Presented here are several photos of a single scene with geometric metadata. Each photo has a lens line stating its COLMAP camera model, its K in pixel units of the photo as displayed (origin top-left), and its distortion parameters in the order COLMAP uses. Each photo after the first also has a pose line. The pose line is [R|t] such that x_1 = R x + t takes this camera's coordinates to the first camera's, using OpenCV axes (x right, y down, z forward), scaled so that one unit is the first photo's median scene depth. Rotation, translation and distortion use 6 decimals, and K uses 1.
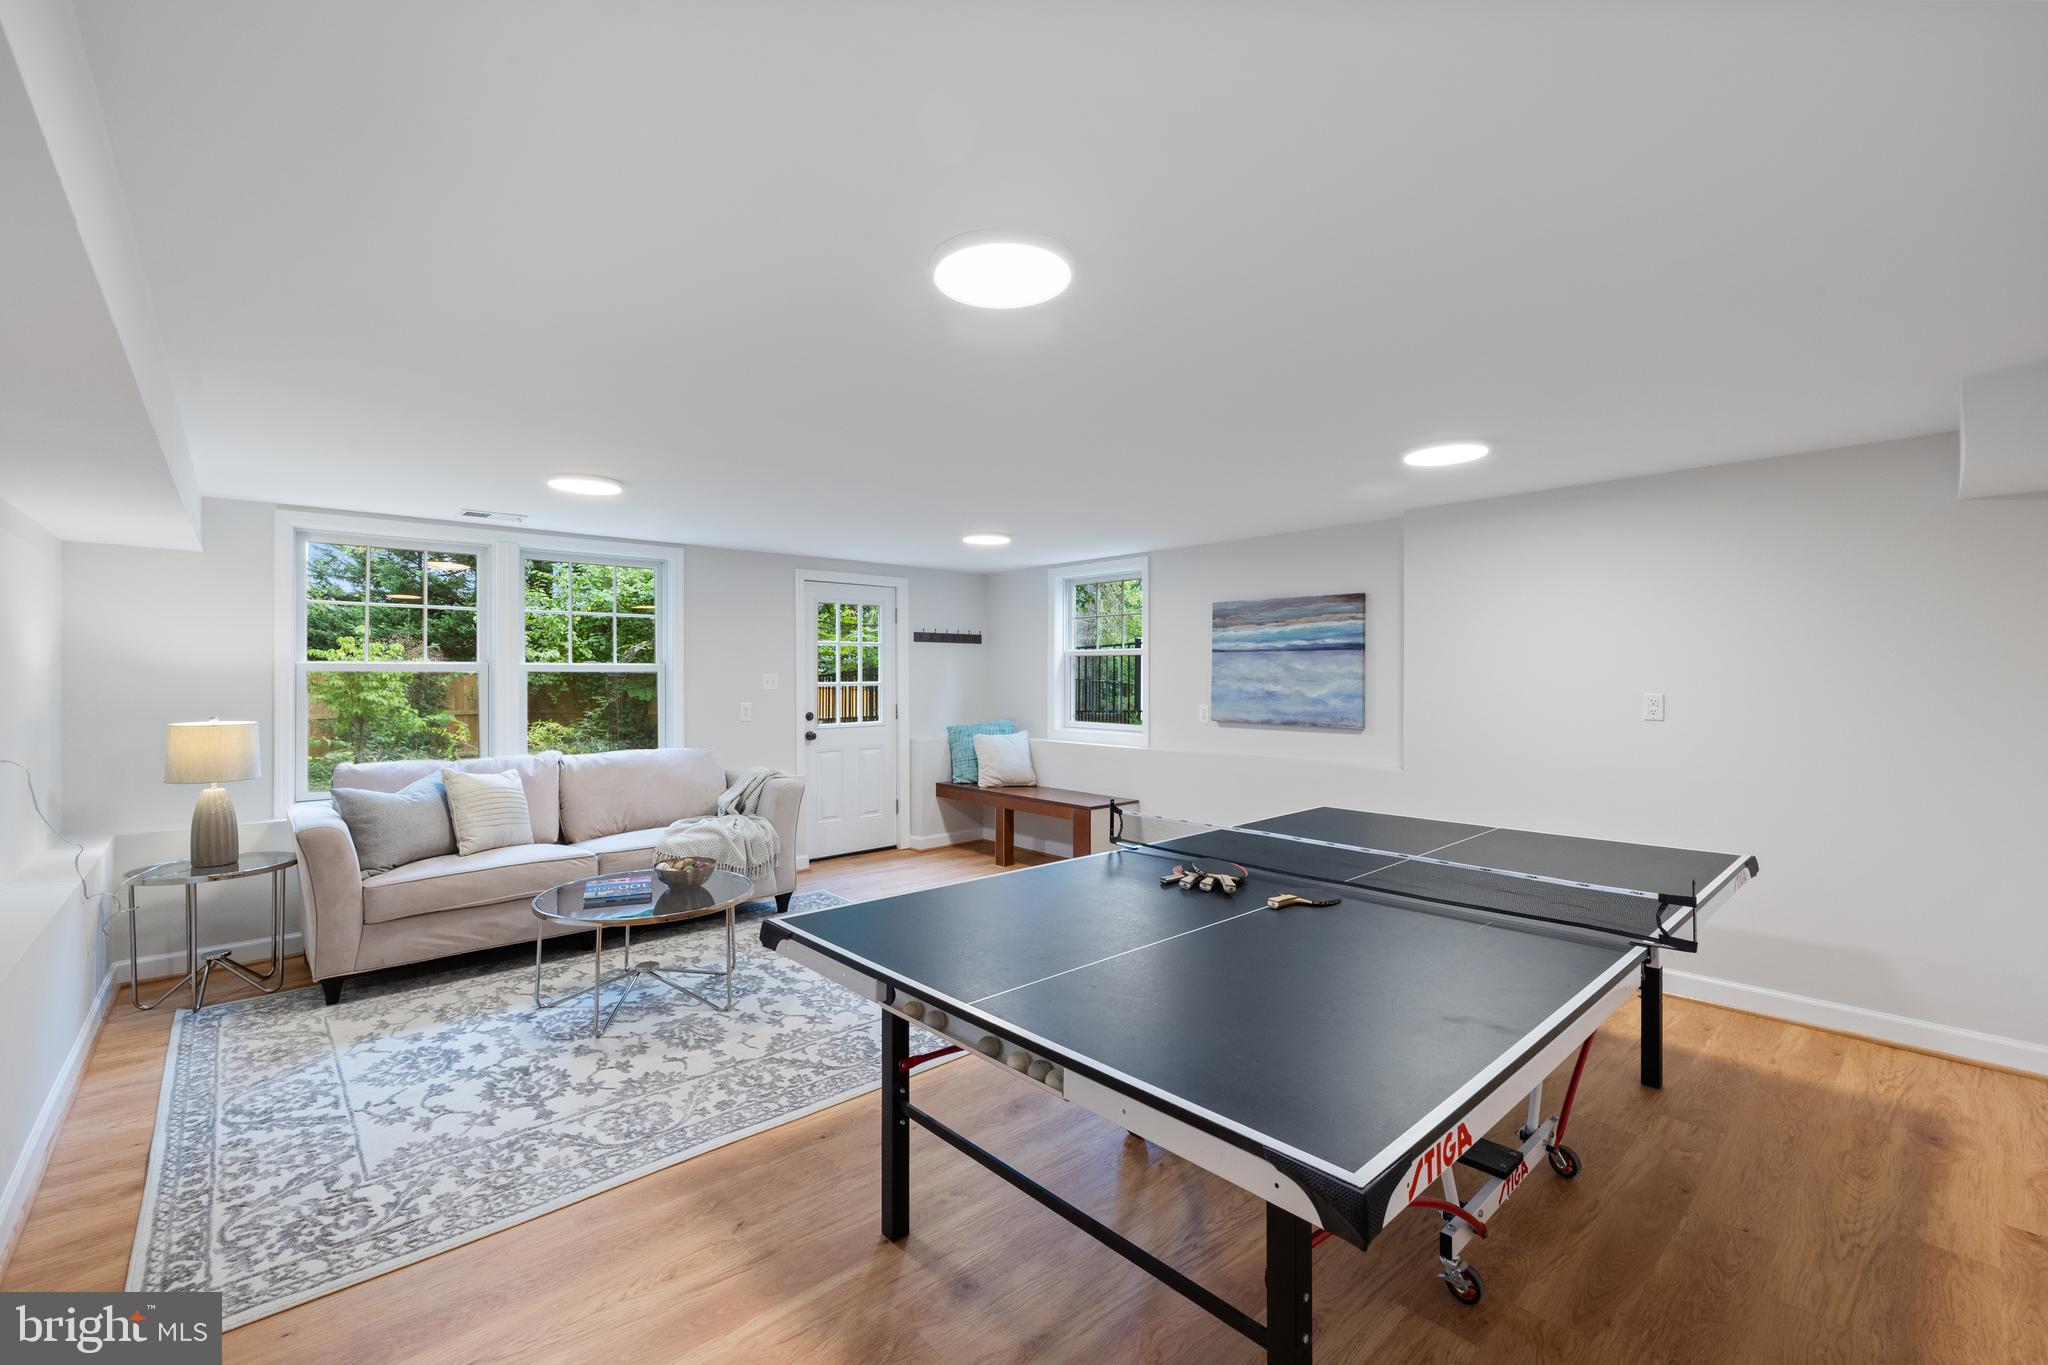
lens RADIAL K [[862.0, 0, 1013.5], [0, 862.0, 670.5], [0, 0, 1]] dist [0.003979, -0.002617]
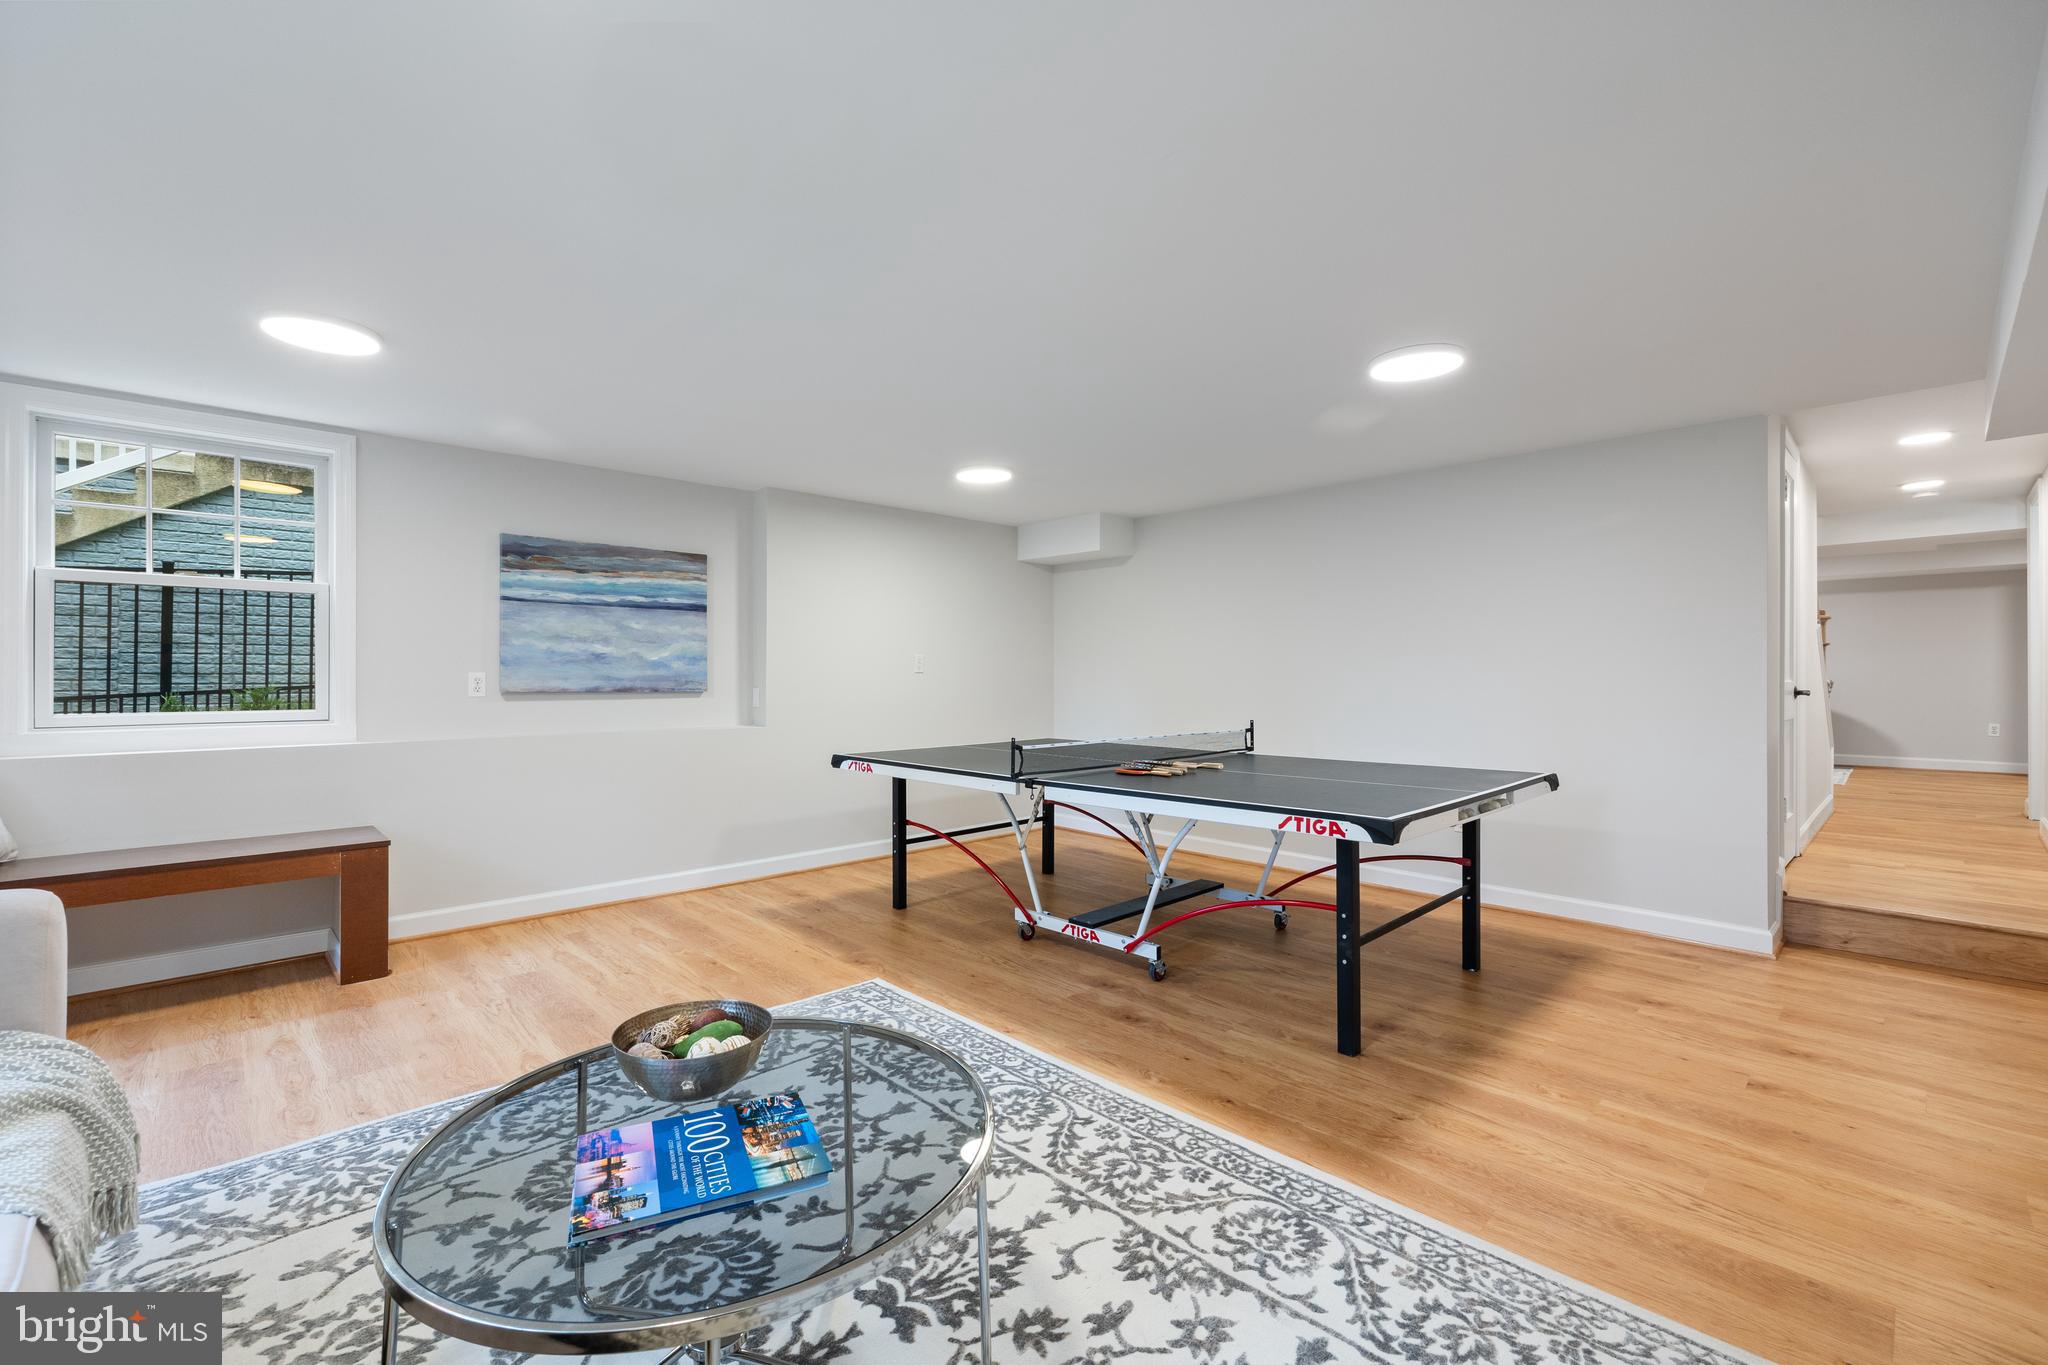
lens RADIAL K [[862.0, 0, 1018.7], [0, 862.0, 681.5], [0, 0, 1]] dist [0.003979, -0.002617]
pose [[-0.036453, -0.004043, 0.999327, -0.624157], [-0.003146, 0.999987, 0.003931, 0.052827], [-0.999330, -0.003000, -0.036465, 0.699449]]
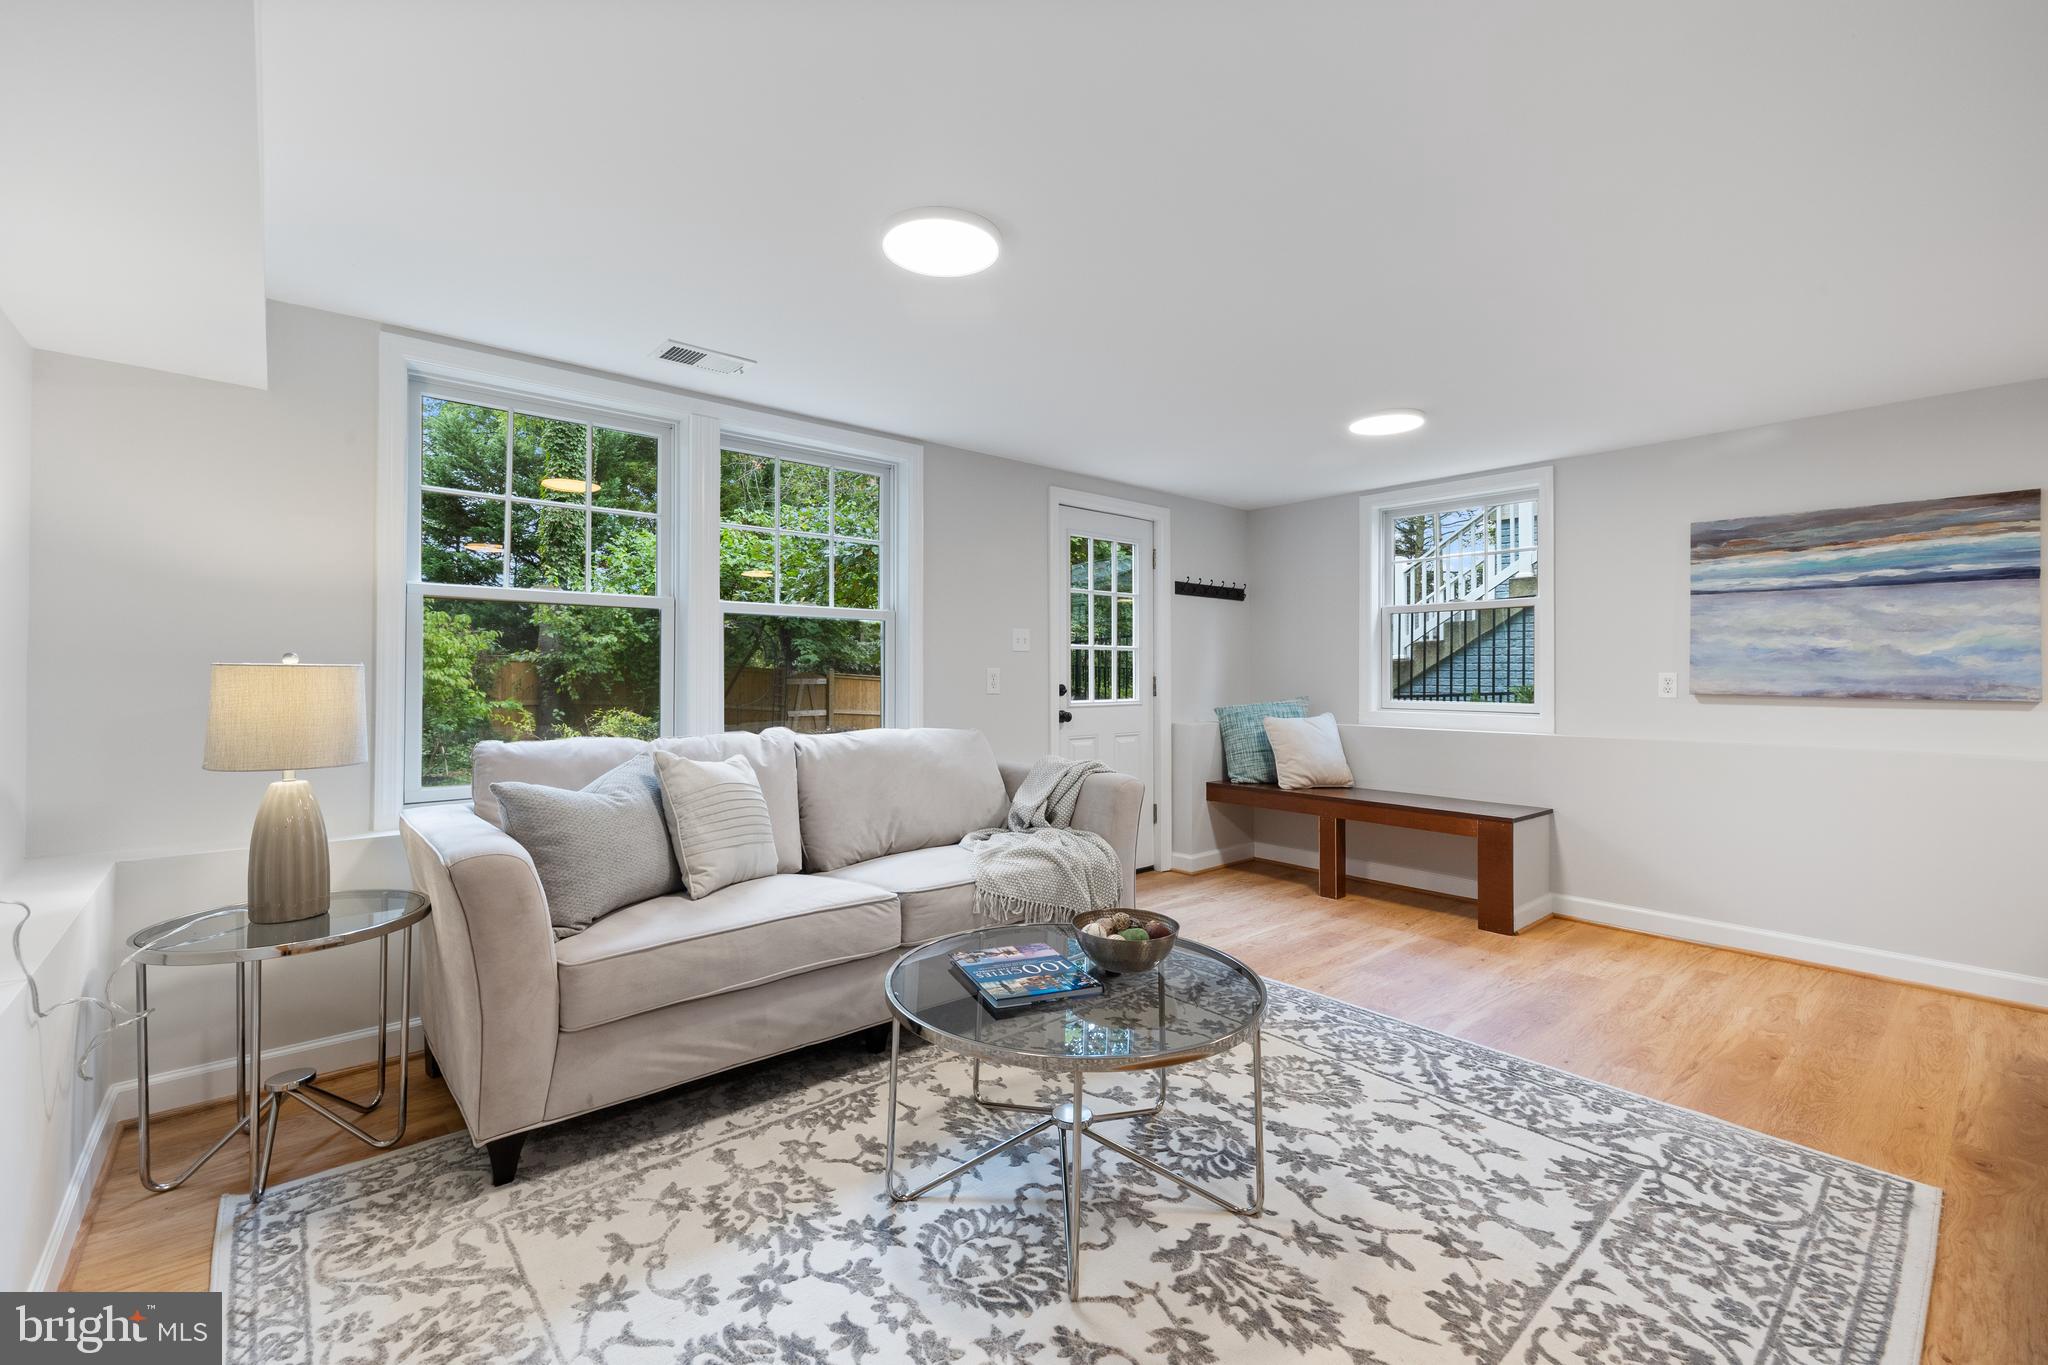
lens RADIAL K [[862.0, 0, 1007.3], [0, 862.0, 663.4], [0, 0, 1]] dist [0.003979, -0.002617]
pose [[0.999770, 0.004562, -0.020970, -0.358371], [-0.004753, 0.999948, -0.009078, 0.050407], [0.020927, 0.009175, 0.999739, 0.358520]]
